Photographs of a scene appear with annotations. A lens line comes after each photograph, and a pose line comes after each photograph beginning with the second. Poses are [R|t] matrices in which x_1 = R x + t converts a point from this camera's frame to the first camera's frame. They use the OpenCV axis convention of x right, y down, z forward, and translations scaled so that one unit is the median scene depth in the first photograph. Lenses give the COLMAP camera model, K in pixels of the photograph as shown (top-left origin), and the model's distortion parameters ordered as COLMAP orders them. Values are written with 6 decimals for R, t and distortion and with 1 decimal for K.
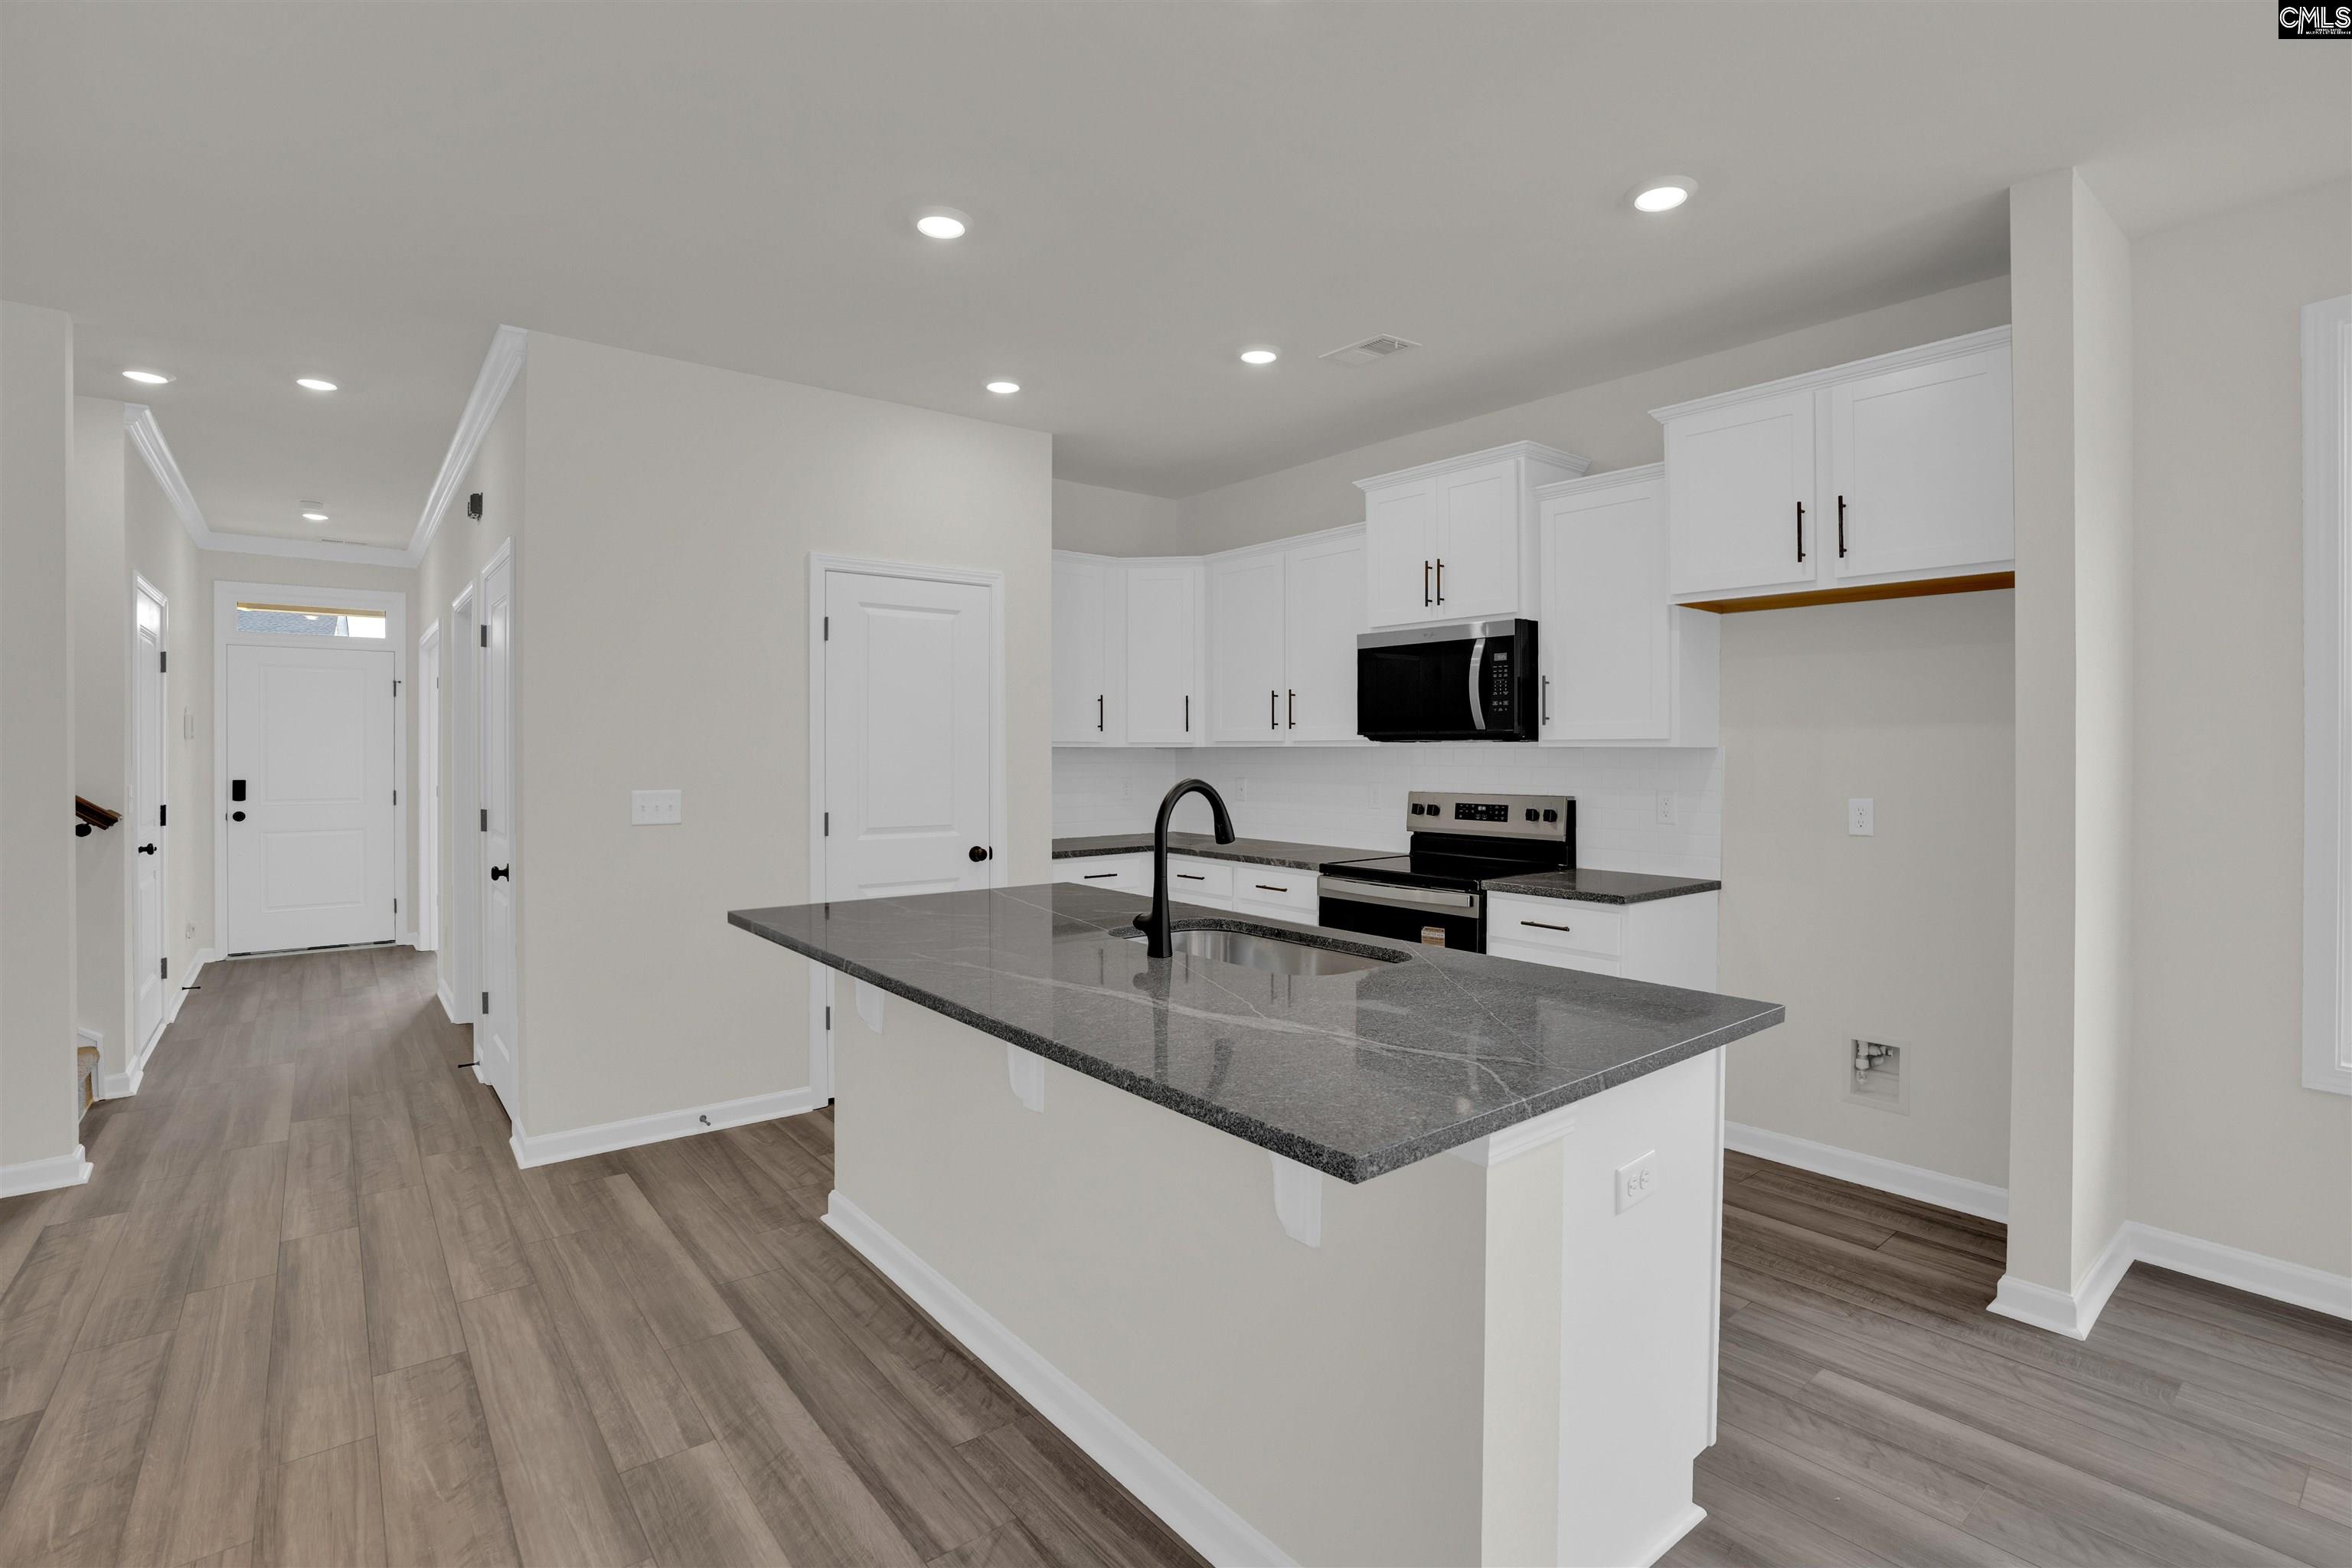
lens RADIAL K [[1102.6, 0, 1177.6], [0, 1102.6, 757.9], [0, 0, 1]] dist [-0.061055, 0.017889]
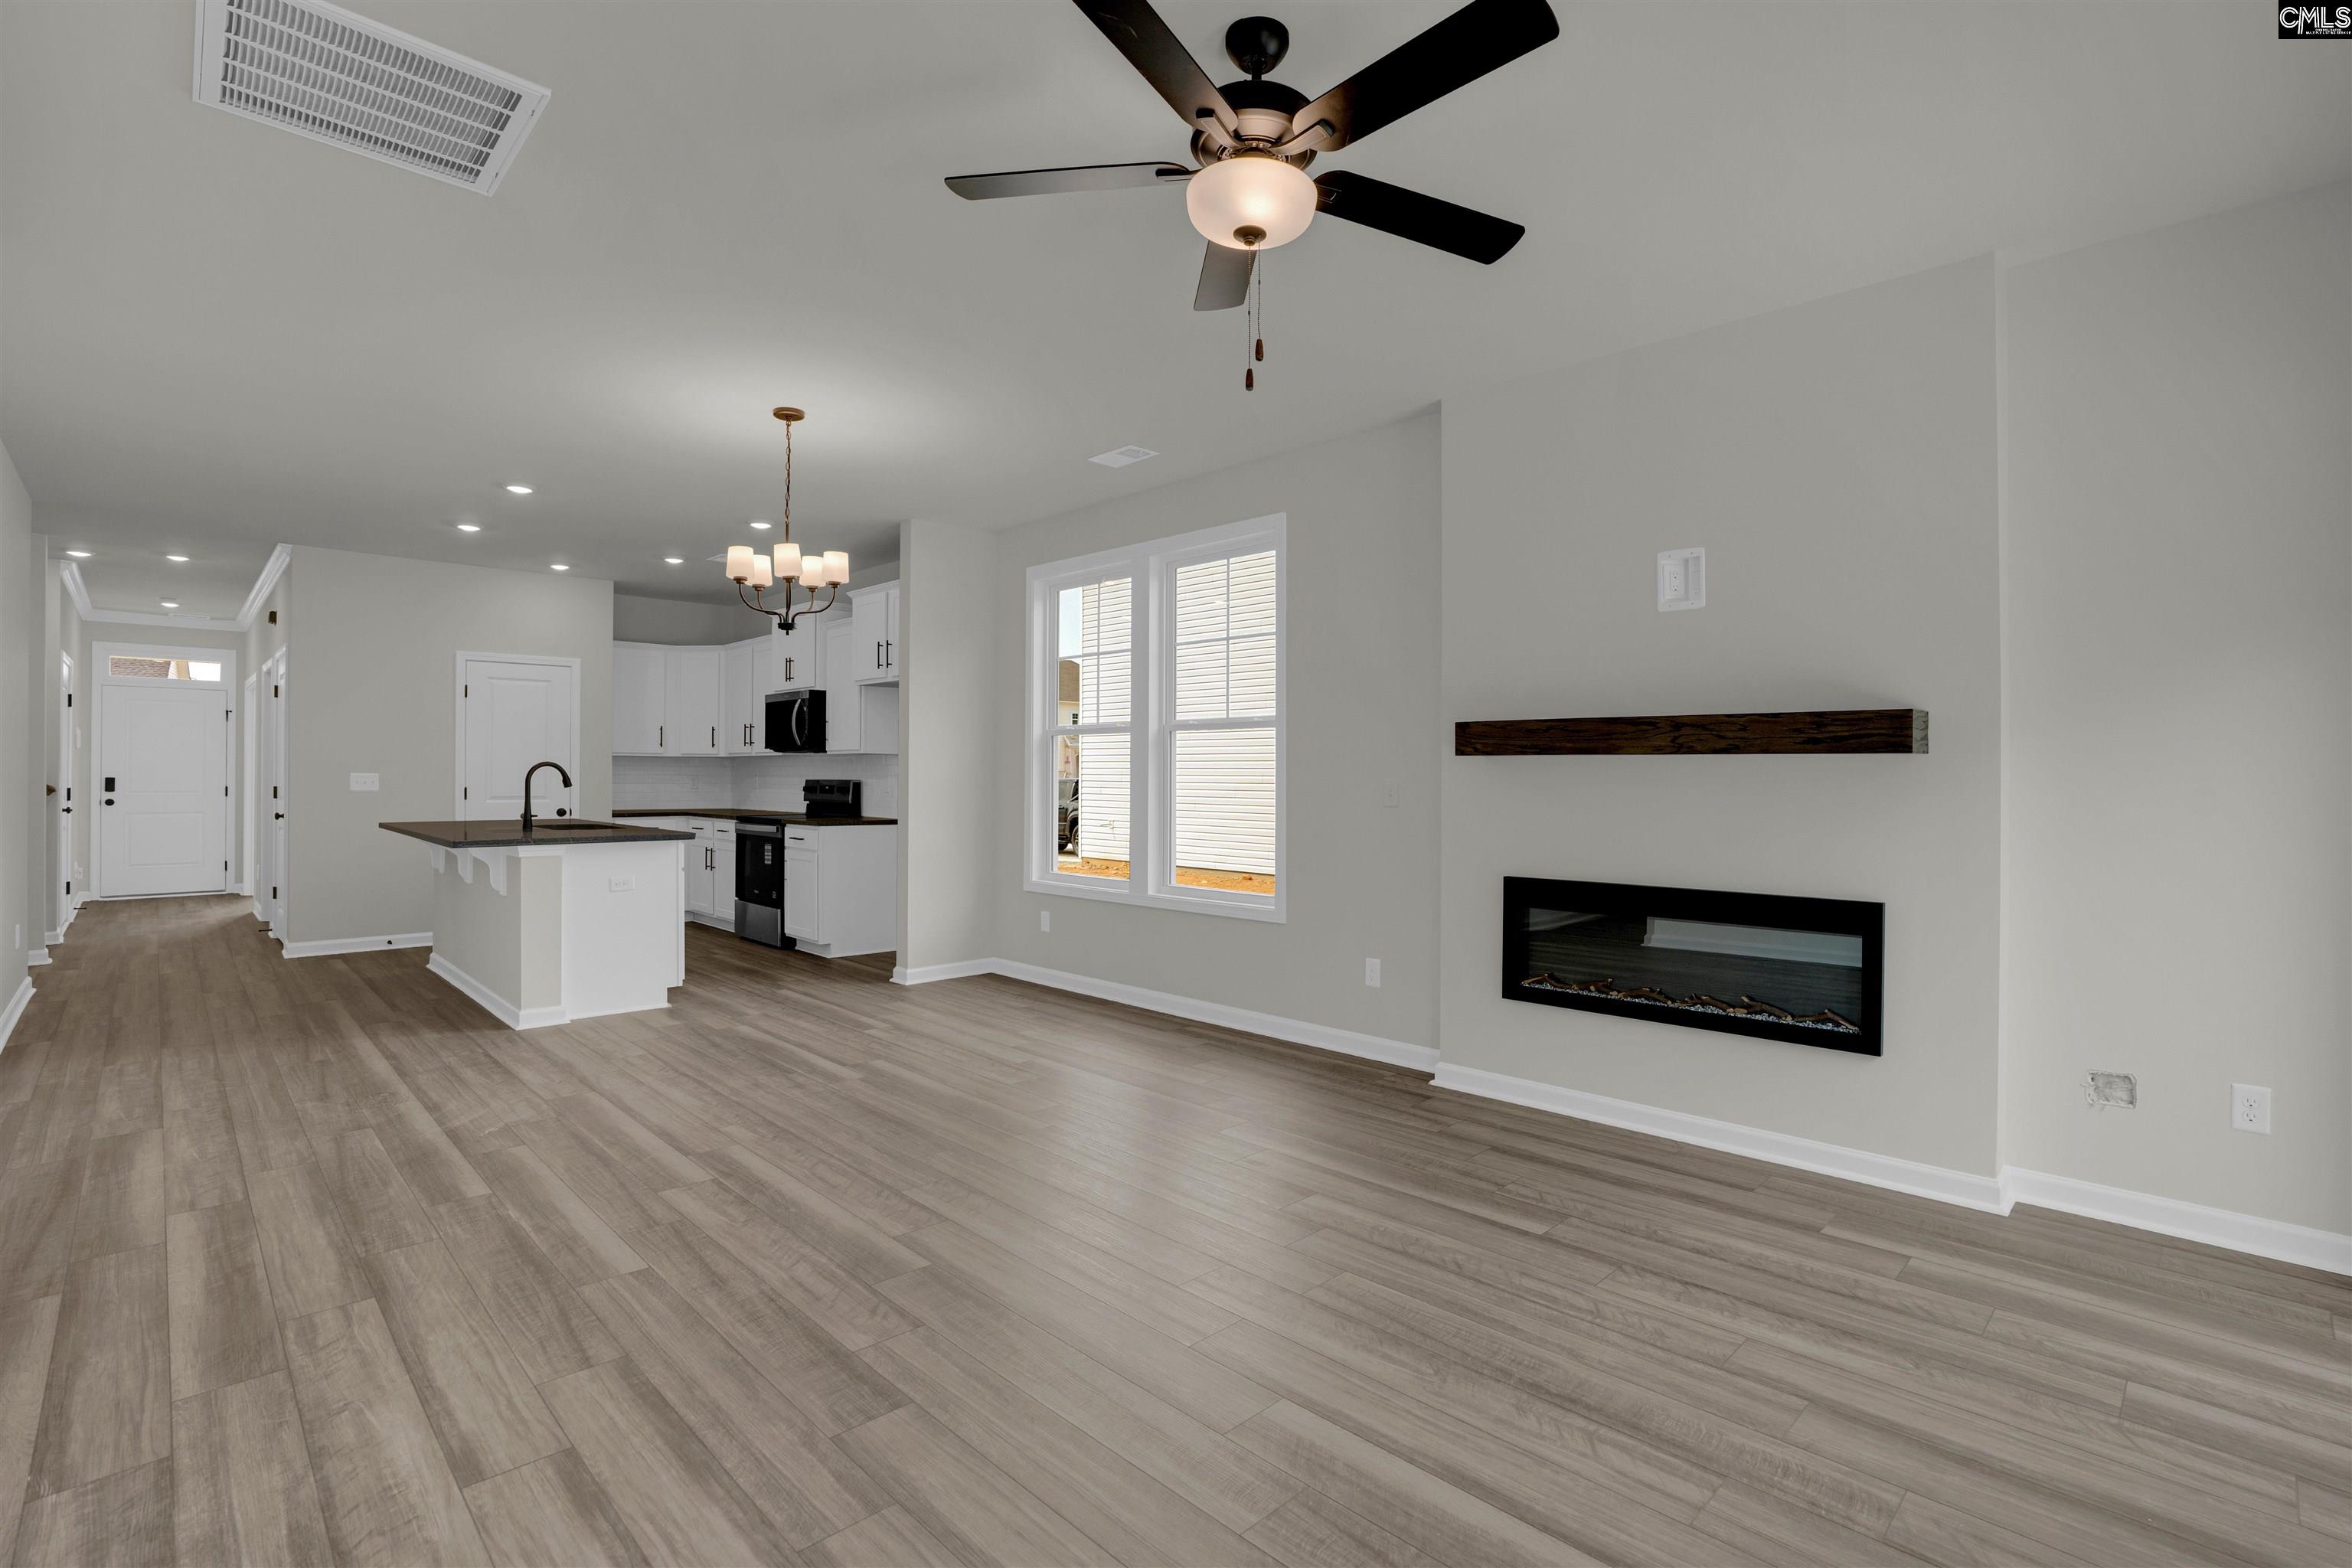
lens RADIAL K [[1102.6, 0, 1195.1], [0, 1102.6, 774.1], [0, 0, 1]] dist [-0.061055, 0.017889]
pose [[0.994516, 0.003922, 0.104508, 0.793472], [-0.003135, 0.999966, -0.007691, 0.040961], [-0.104534, 0.007321, 0.994494, -1.053272]]
